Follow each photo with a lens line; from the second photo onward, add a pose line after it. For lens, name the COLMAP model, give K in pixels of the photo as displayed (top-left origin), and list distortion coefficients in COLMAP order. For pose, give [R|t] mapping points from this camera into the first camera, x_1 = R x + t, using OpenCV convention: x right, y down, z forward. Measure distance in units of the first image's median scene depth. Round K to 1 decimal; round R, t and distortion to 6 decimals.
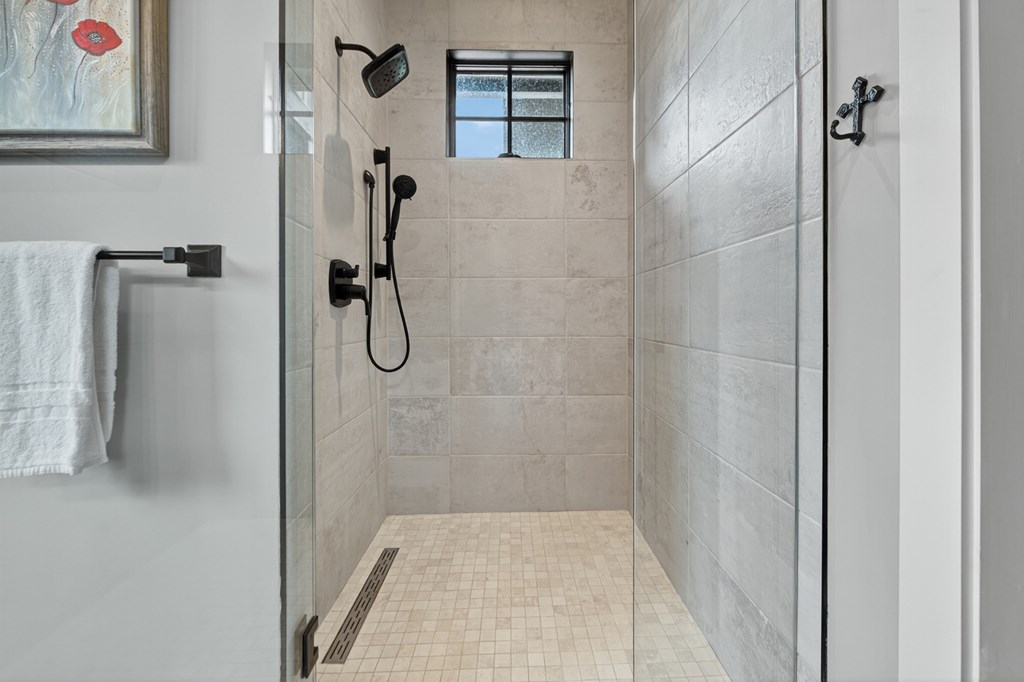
lens RADIAL K [[410.1, 0, 509.2], [0, 410.1, 329.2], [0, 0, 1]] dist [-0.001561, -0.002698]
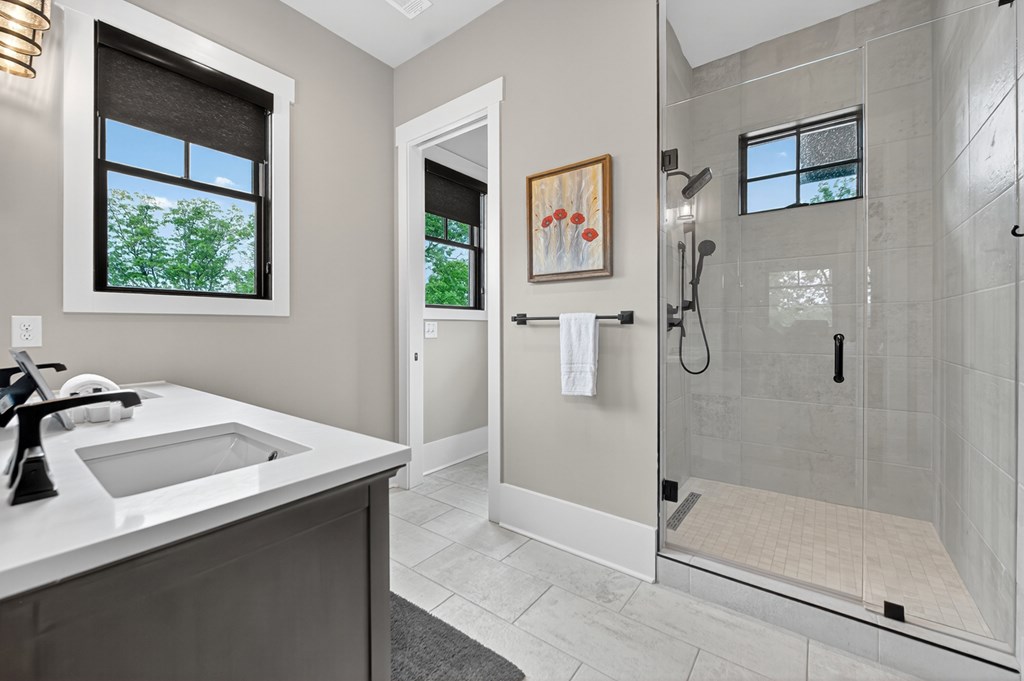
lens RADIAL K [[410.1, 0, 509.2], [0, 410.1, 328.7], [0, 0, 1]] dist [-0.001561, -0.002698]
pose [[0.792484, -0.001544, -0.609891, 0.085173], [-0.016288, 0.999587, -0.023694, -0.015926], [0.609675, 0.028711, 0.792131, -0.631683]]
